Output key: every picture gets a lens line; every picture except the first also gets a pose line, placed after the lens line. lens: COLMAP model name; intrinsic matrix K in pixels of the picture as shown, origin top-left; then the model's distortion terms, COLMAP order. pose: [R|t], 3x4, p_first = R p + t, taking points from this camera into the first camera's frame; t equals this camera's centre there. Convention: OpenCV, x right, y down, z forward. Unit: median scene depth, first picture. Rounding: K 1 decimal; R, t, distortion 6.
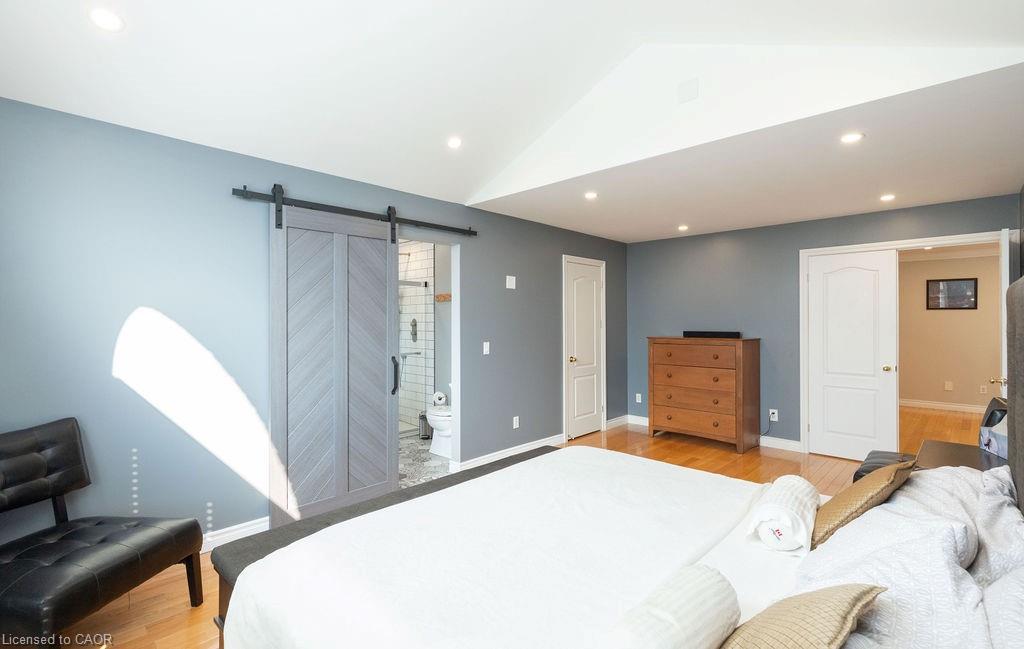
lens RADIAL K [[464.6, 0, 513.7], [0, 464.6, 326.9], [0, 0, 1]] dist [-0.002132, -0.000072]
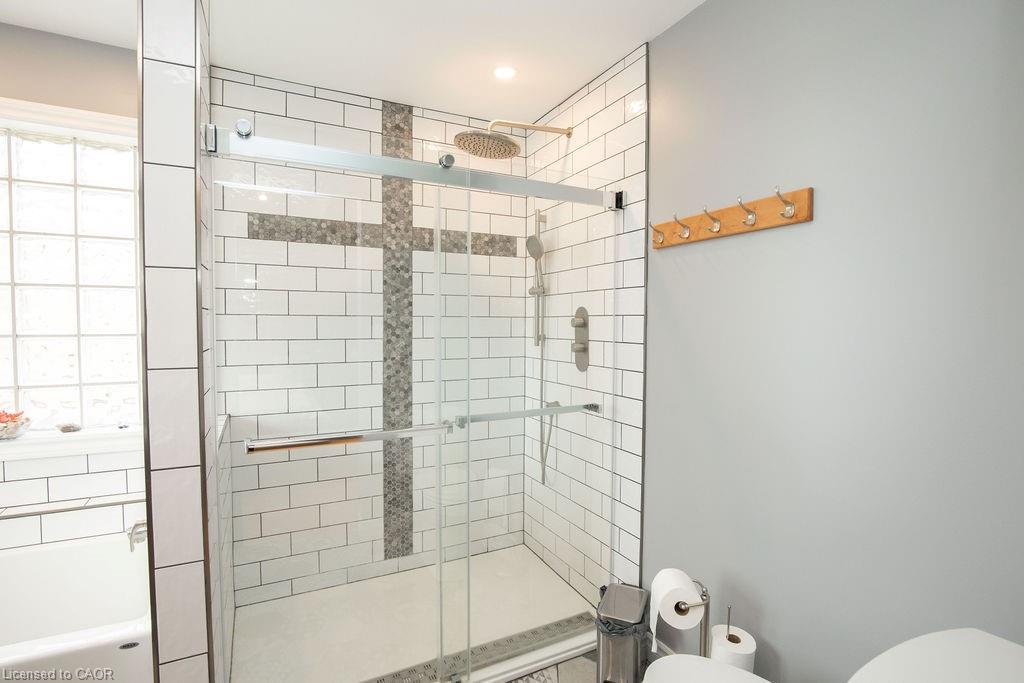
lens RADIAL K [[468.7, 0, 513.2], [0, 468.7, 338.6], [0, 0, 1]] dist [-0.032878, 0.005440]
pose [[0.945525, 0.014961, -0.325205, -0.148130], [-0.008867, 0.999756, 0.020214, 0.000384], [0.325428, -0.016230, 0.945428, 0.648770]]
